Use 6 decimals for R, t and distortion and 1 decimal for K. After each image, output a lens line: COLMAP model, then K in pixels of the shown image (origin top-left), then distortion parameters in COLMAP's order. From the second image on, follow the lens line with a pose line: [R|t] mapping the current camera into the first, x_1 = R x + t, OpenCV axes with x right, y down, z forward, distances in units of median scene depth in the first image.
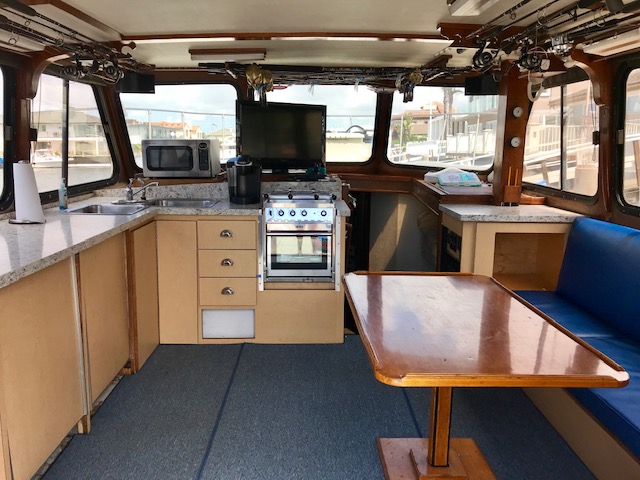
lens RADIAL K [[528.0, 0, 320.0], [0, 528.0, 240.0], [0, 0, 1]] dist [0.055042, -0.051970]
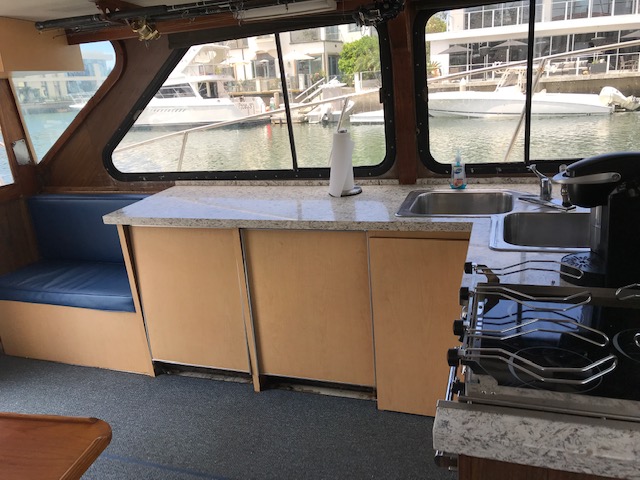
lens RADIAL K [[528.0, 0, 320.0], [0, 528.0, 240.0], [0, 0, 1]] dist [0.055042, -0.051970]
pose [[-0.337736, 0.297287, -0.893059, 0.277739], [-0.097584, 0.932638, 0.347366, -0.222526], [0.936169, 0.204467, -0.285975, 0.983928]]
